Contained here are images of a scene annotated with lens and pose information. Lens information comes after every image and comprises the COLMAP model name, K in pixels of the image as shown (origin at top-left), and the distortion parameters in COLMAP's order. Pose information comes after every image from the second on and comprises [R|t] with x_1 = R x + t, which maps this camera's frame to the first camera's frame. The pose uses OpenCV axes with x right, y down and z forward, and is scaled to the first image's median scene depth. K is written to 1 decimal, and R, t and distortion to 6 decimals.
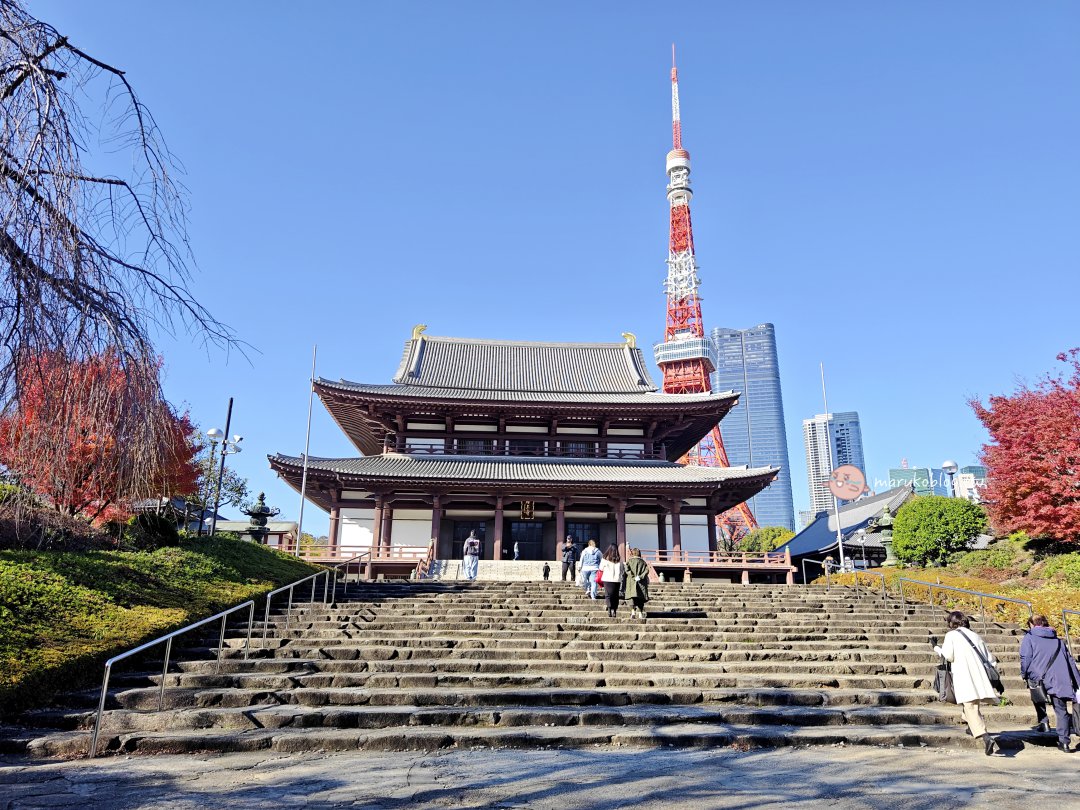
lens RADIAL K [[724.8, 0, 555.2], [0, 724.8, 405.5], [0, 0, 1]] dist [0.057257, -0.085815]
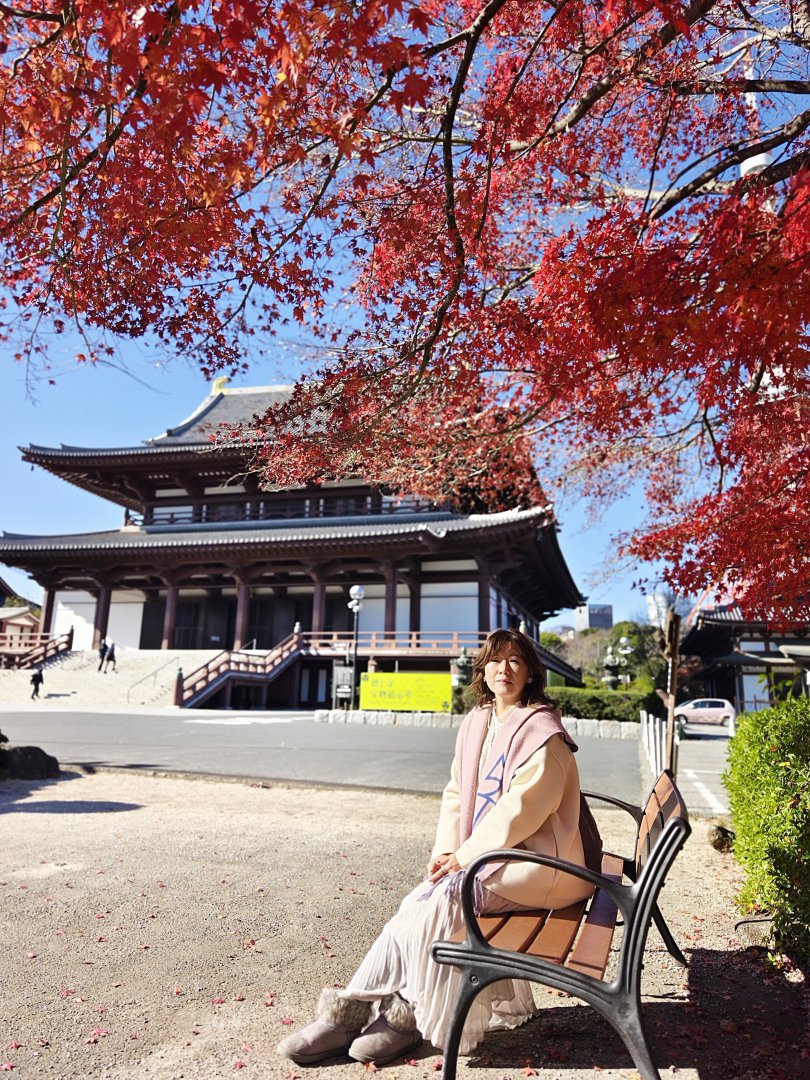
lens RADIAL K [[742.3, 0, 405.0], [0, 742.3, 540.0], [0, 0, 1]] dist [0.008800, -0.004347]
pose [[0.933839, -0.060836, -0.352482, 0.371861], [0.084058, 0.995158, 0.050939, 0.062557], [0.347676, -0.077197, 0.934431, 0.285282]]
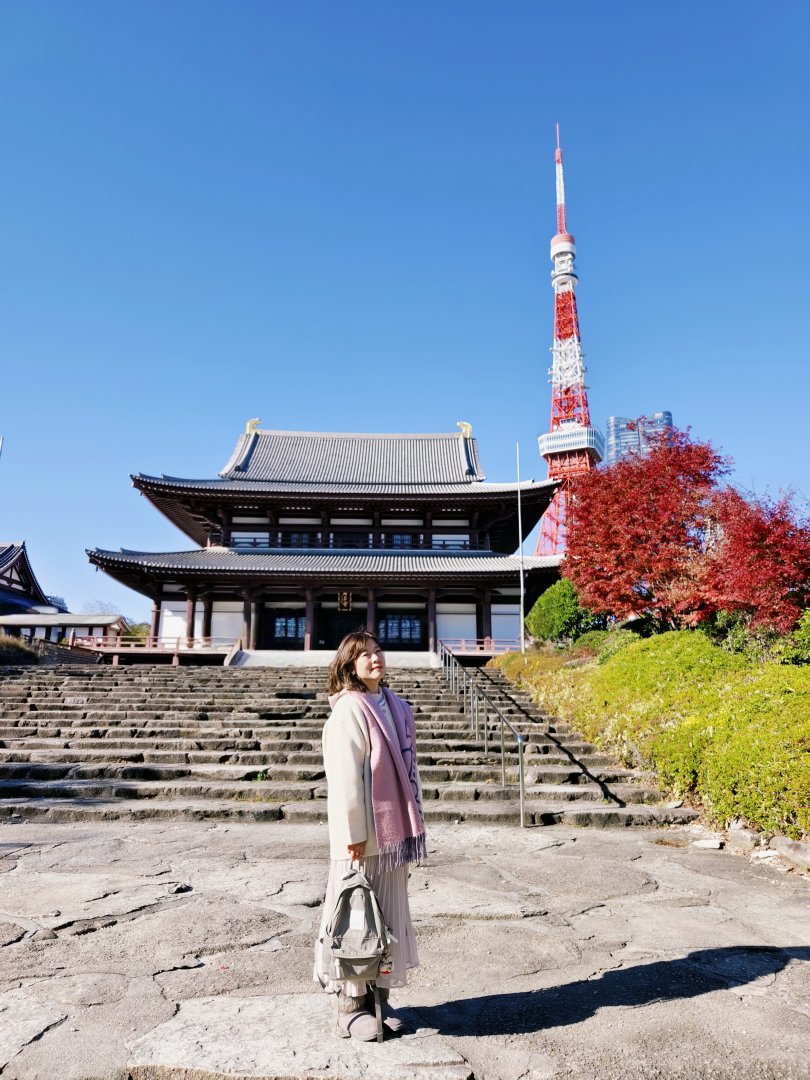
lens RADIAL K [[724.4, 0, 413.1], [0, 724.4, 536.5], [0, 0, 1]] dist [0.004185, -0.000401]
pose [[0.998154, -0.014720, -0.058919, 0.106147], [0.017674, 0.998597, 0.049924, 0.005236], [0.058101, -0.050873, 0.997014, 0.008329]]
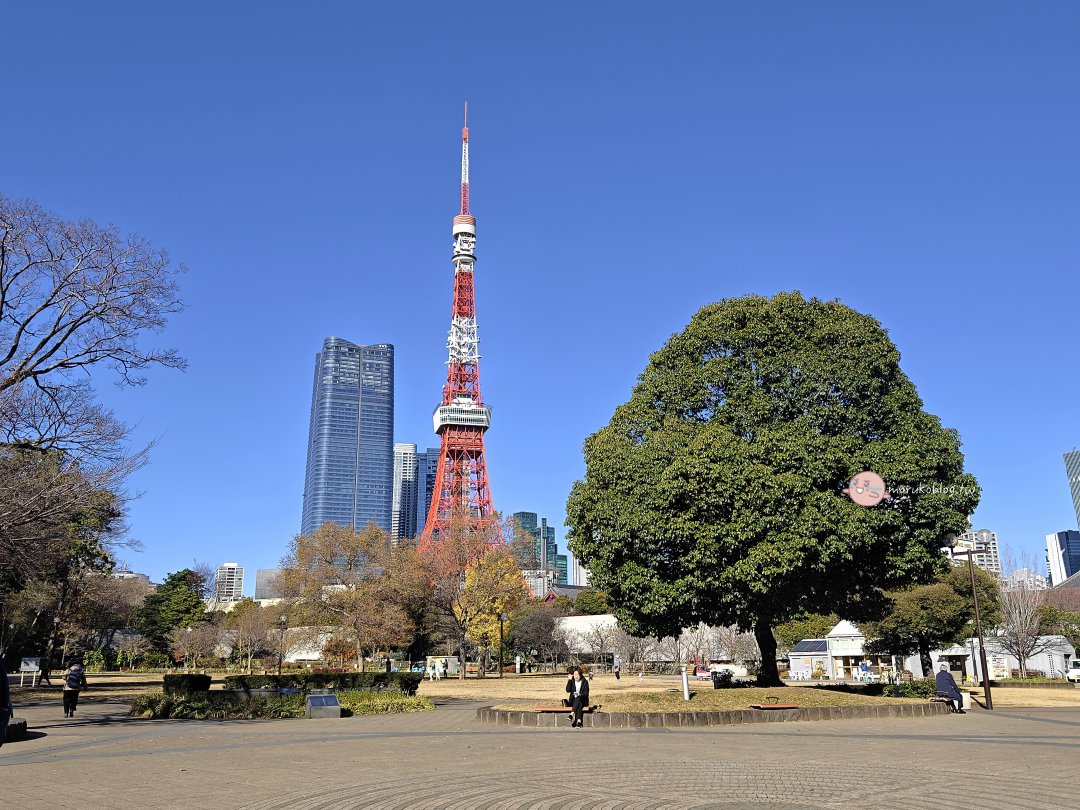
lens RADIAL K [[931.7, 0, 540.0], [0, 931.7, 405.0], [0, 0, 1]] dist [0.232389, -0.001257]
pose [[0.810343, 0.151100, 0.566138, -2.494977], [-0.157451, 0.986795, -0.038003, -0.268266], [-0.564405, -0.058343, 0.823434, -0.941015]]
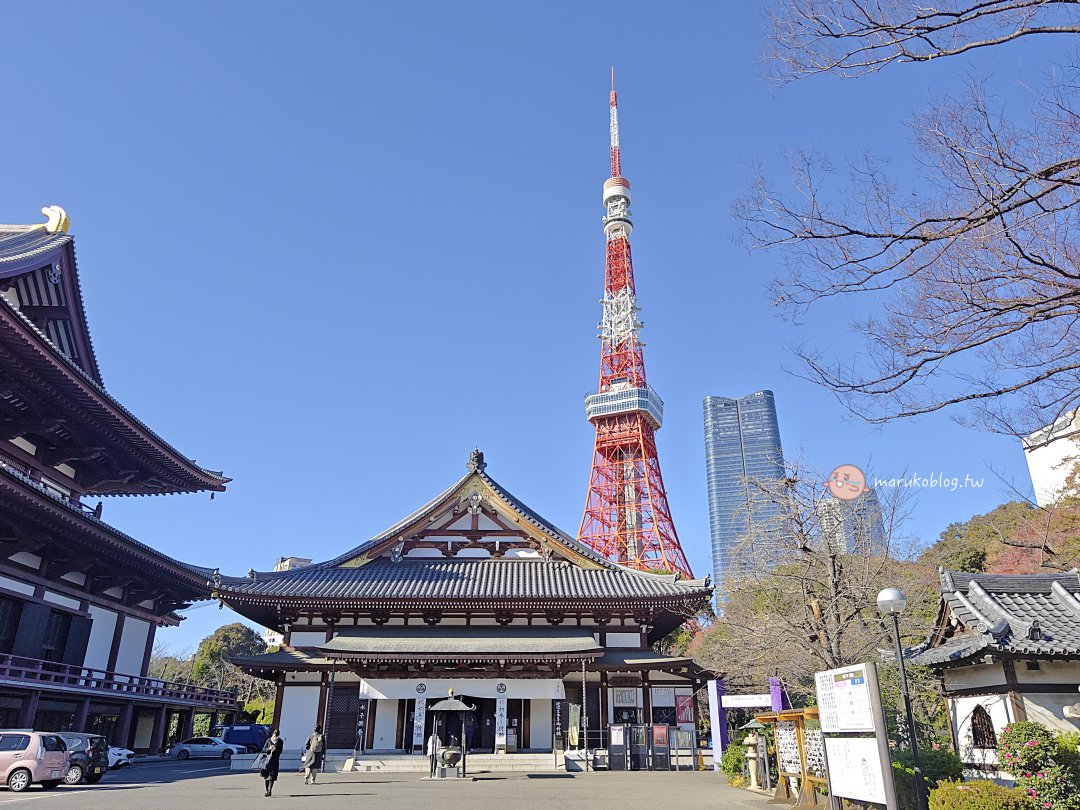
lens RADIAL K [[771.8, 0, 550.9], [0, 771.8, 419.6], [0, 0, 1]] dist [0.059334, -0.081509]
pose [[0.999571, -0.019113, -0.022213, 0.569633], [0.016864, 0.995105, -0.097373, 0.137880], [0.023966, 0.096957, 0.995000, 0.557378]]
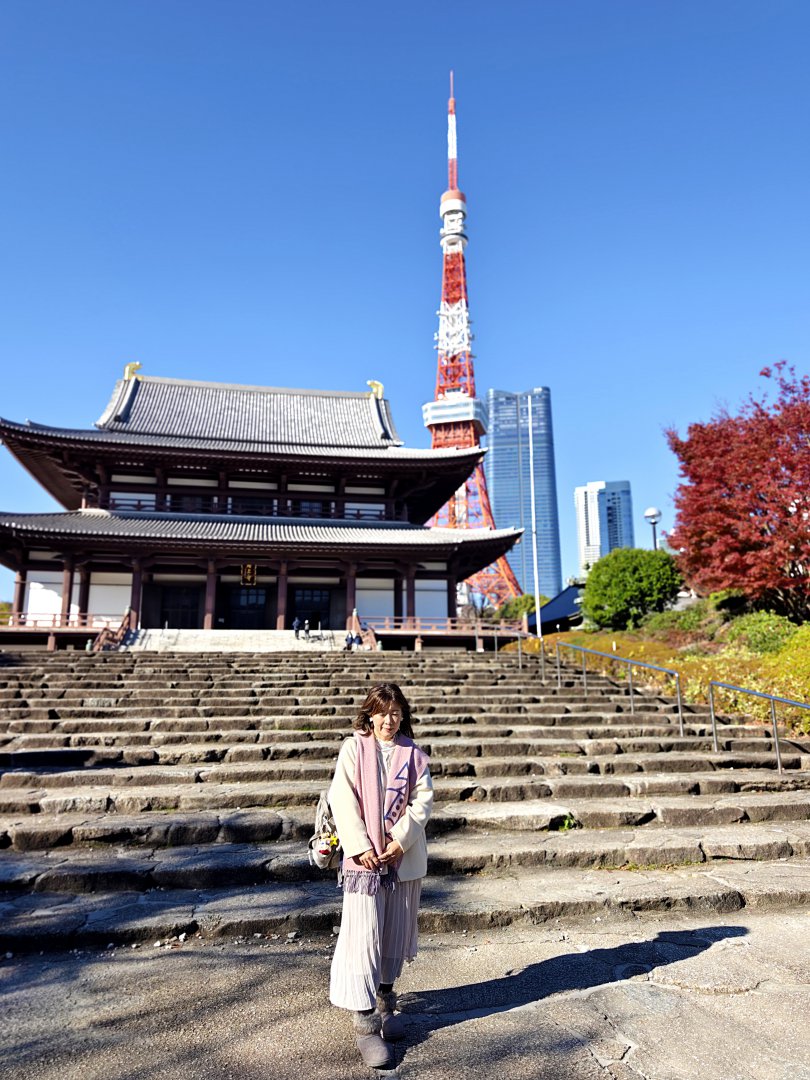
lens RADIAL K [[762.4, 0, 416.6], [0, 762.4, 539.2], [0, 0, 1]] dist [0.077704, -0.246392]
pose [[0.992548, 0.010257, 0.121419, 0.047424], [-0.021186, 0.995800, 0.089065, 0.011382], [-0.119996, -0.090974, 0.988597, 0.043587]]
